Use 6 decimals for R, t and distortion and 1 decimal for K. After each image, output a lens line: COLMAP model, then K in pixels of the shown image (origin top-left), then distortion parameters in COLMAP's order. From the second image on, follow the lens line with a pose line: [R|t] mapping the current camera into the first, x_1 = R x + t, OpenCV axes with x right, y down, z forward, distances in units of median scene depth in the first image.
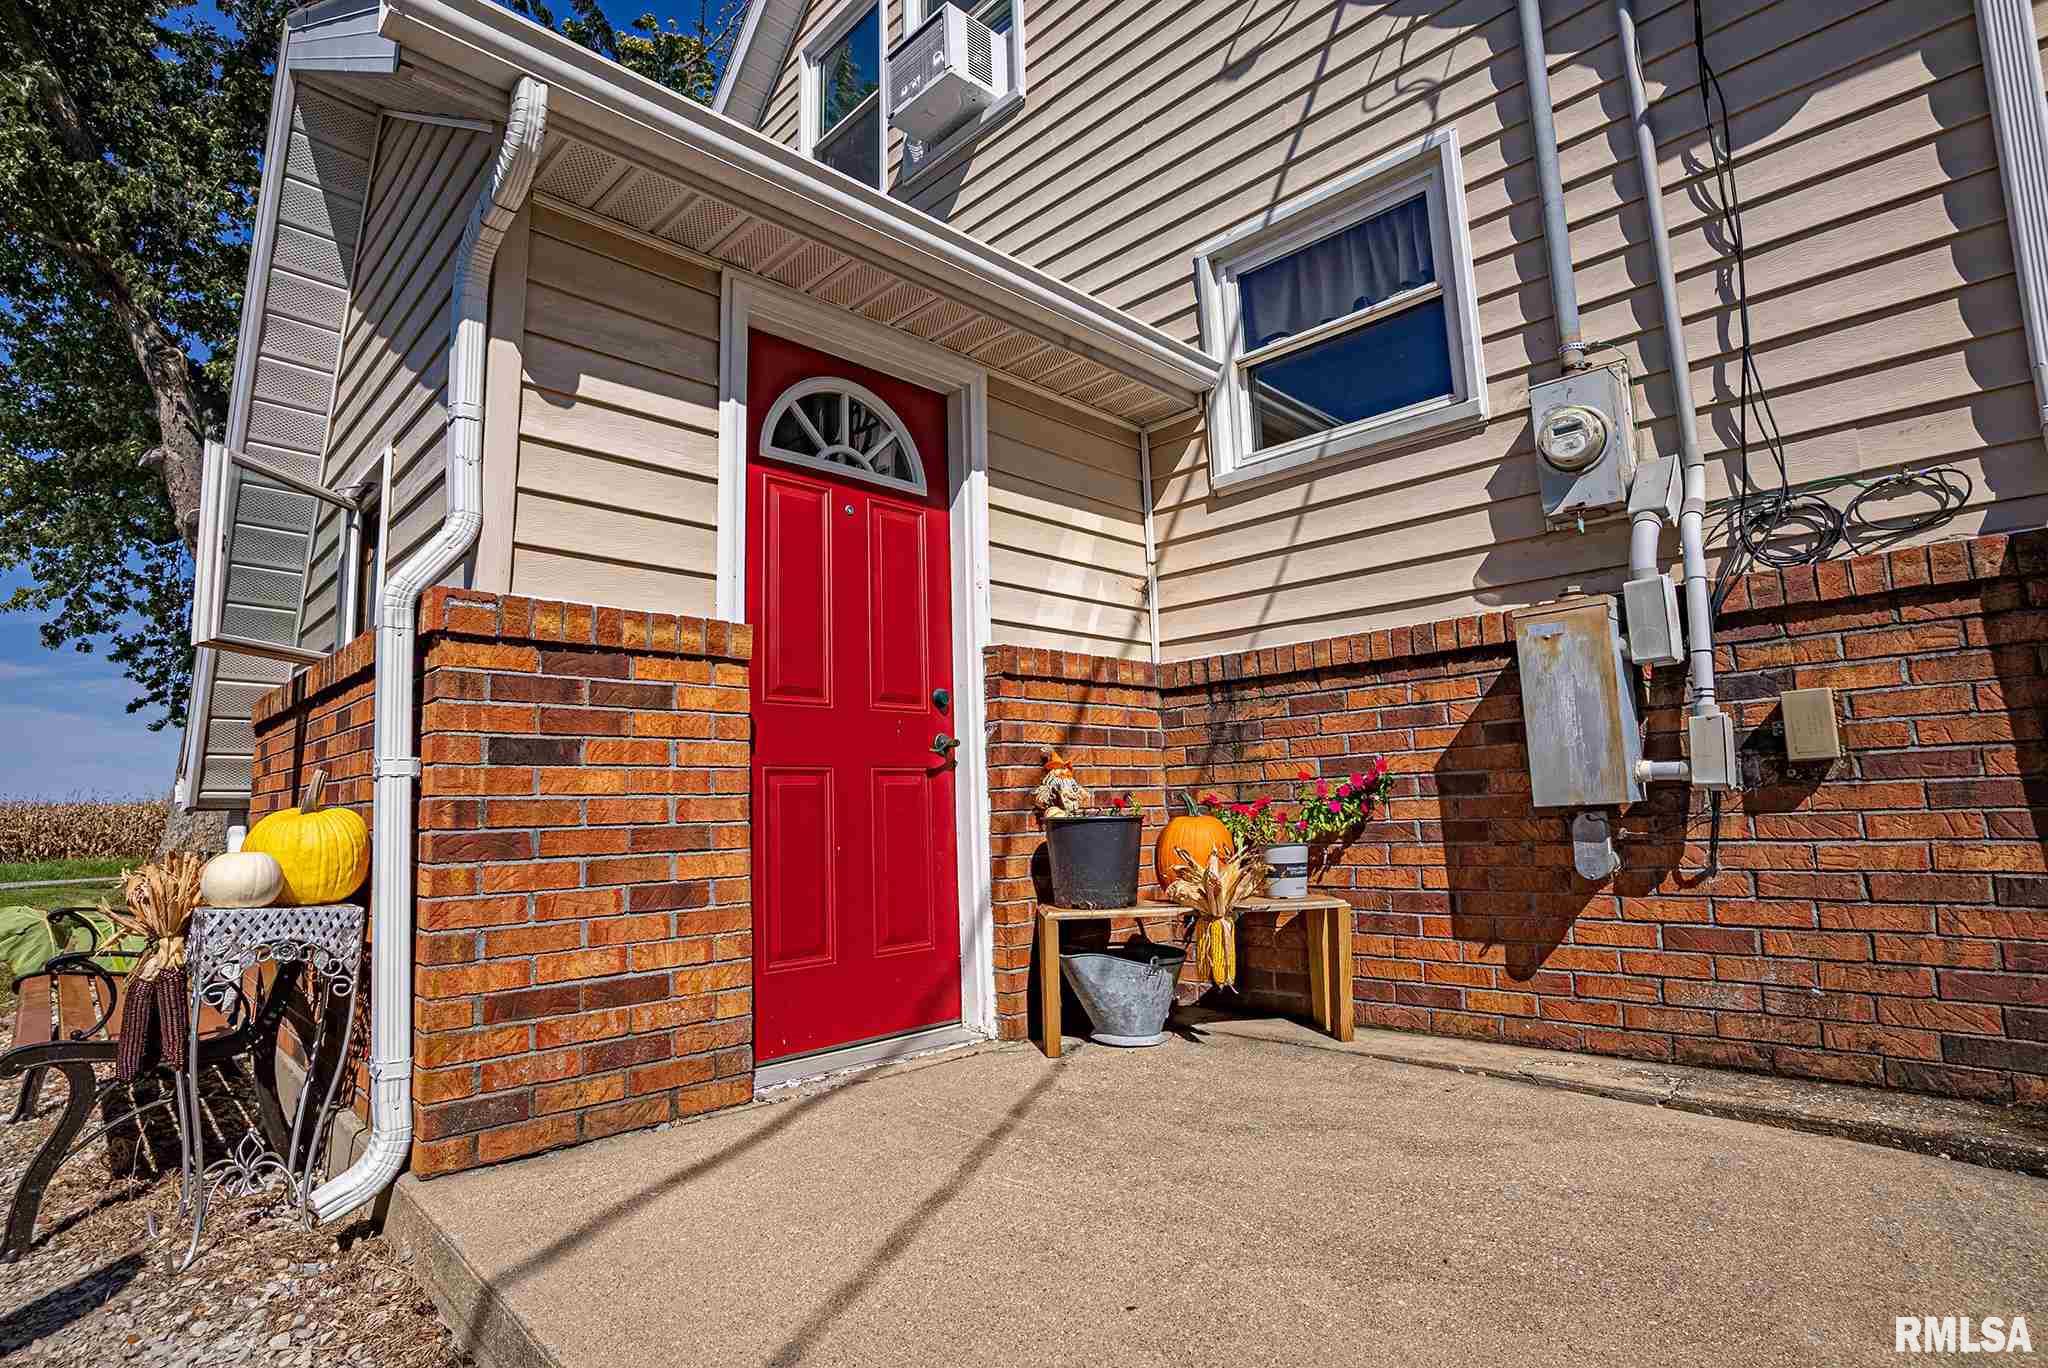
lens RADIAL K [[992.7, 0, 1029.3], [0, 992.7, 680.4], [0, 0, 1]] dist [-0.012246, 0.006767]
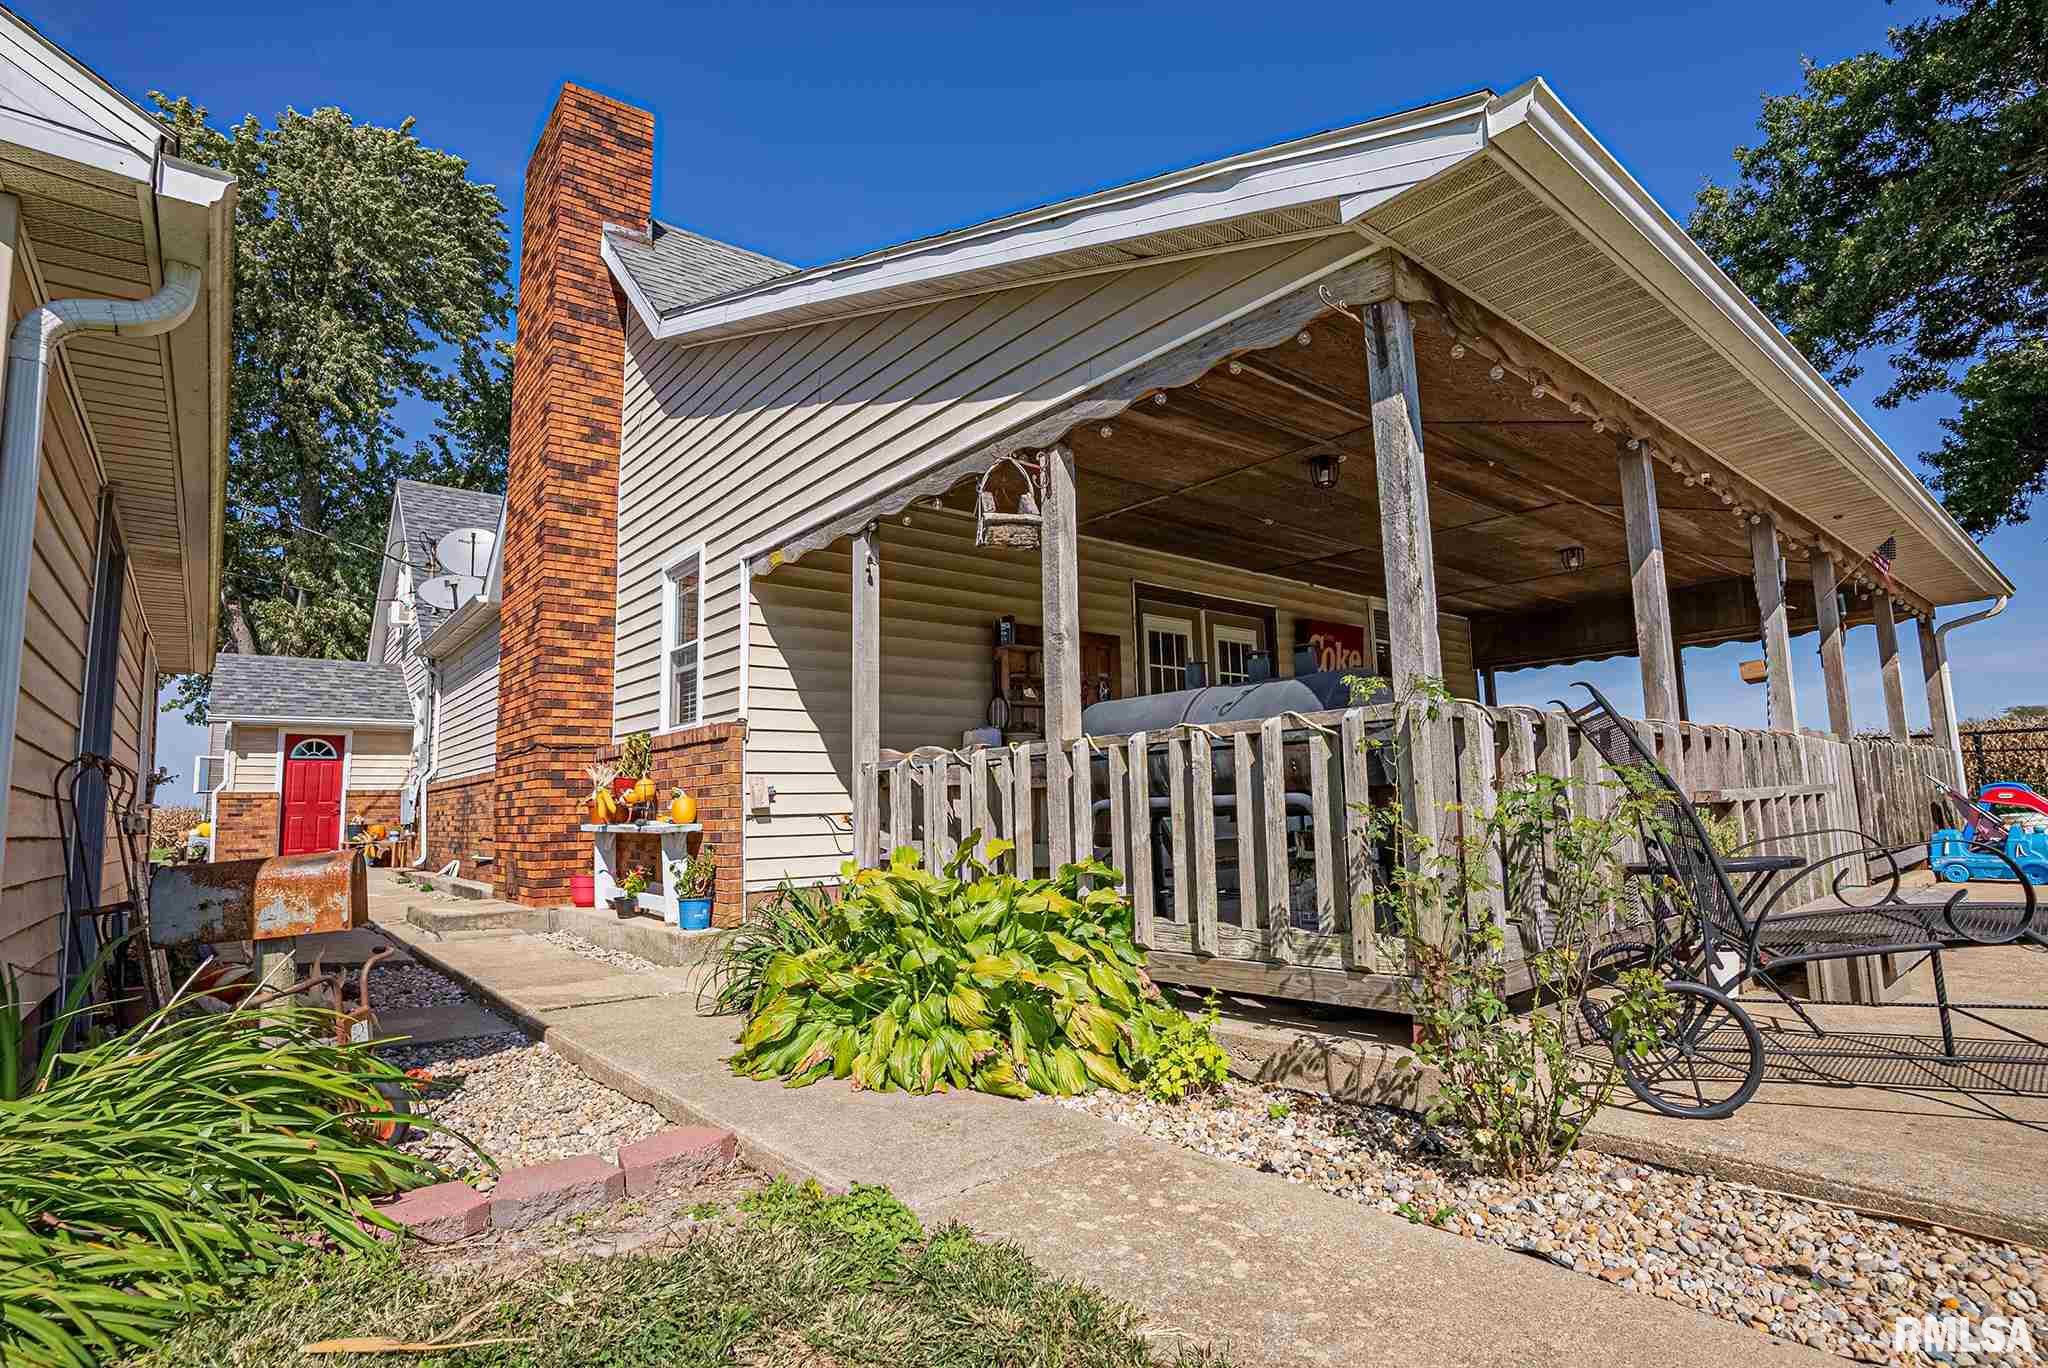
lens RADIAL K [[992.7, 0, 1028.2], [0, 992.7, 675.0], [0, 0, 1]] dist [-0.012246, 0.006767]
pose [[0.995945, -0.040773, -0.080198, 3.669713], [0.037959, 0.998620, -0.036306, -0.289973], [0.081567, 0.033115, 0.996118, -3.561398]]
